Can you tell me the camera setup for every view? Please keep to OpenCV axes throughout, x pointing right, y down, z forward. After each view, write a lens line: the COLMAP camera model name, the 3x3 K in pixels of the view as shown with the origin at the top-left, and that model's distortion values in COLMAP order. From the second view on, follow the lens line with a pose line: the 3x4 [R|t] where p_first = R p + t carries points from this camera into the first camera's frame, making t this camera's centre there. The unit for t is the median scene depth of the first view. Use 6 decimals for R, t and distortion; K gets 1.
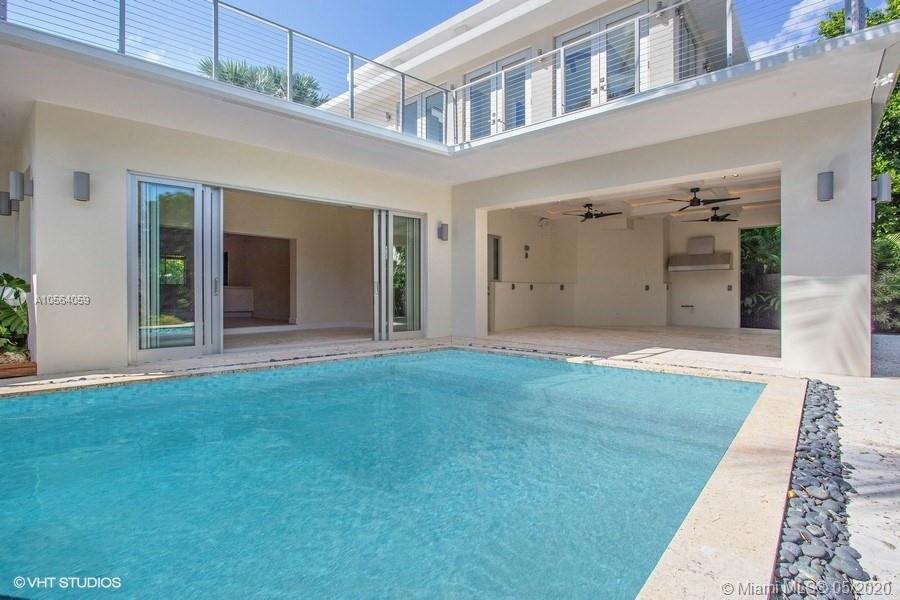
lens RADIAL K [[426.5, 0, 427.2], [0, 426.5, 288.4], [0, 0, 1]] dist [-0.000202, 0.000274]
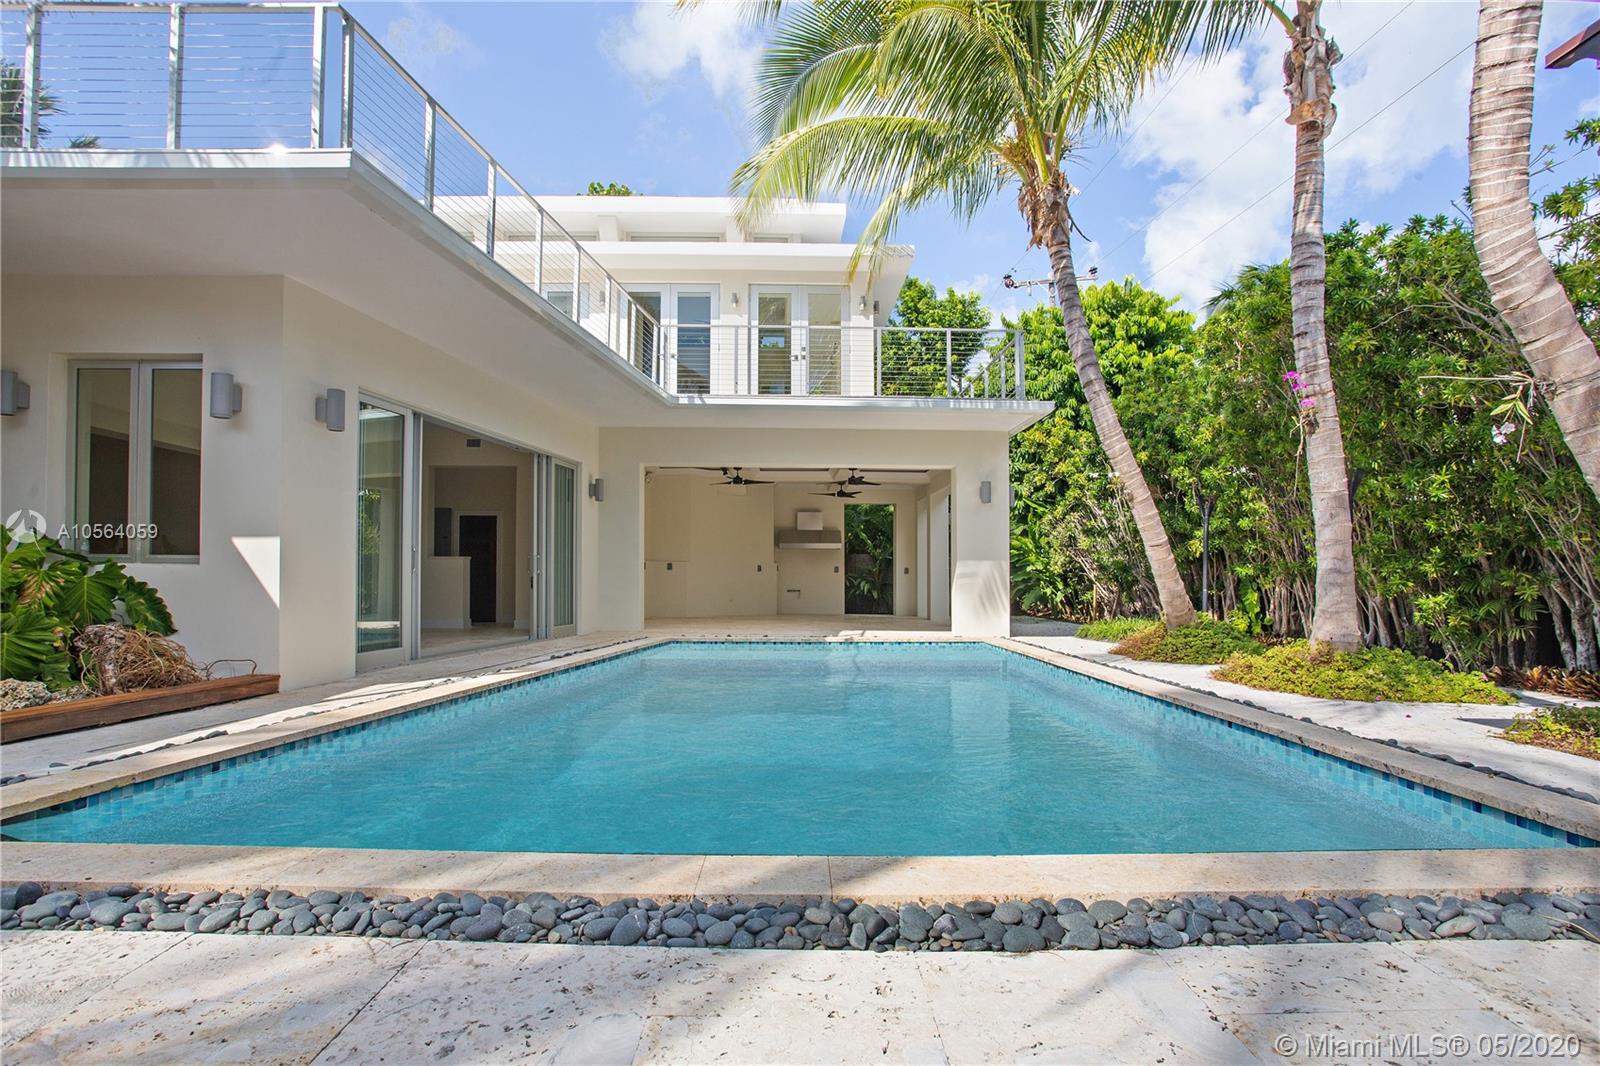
lens RADIAL K [[799.7, 0, 772.0], [0, 799.7, 523.9], [0, 0, 1]] dist [-0.053822, 0.028760]
pose [[0.749551, 0.046041, 0.660344, -0.685054], [-0.012158, 0.998367, -0.055810, -0.002211], [-0.661835, 0.033804, 0.748887, -0.227533]]
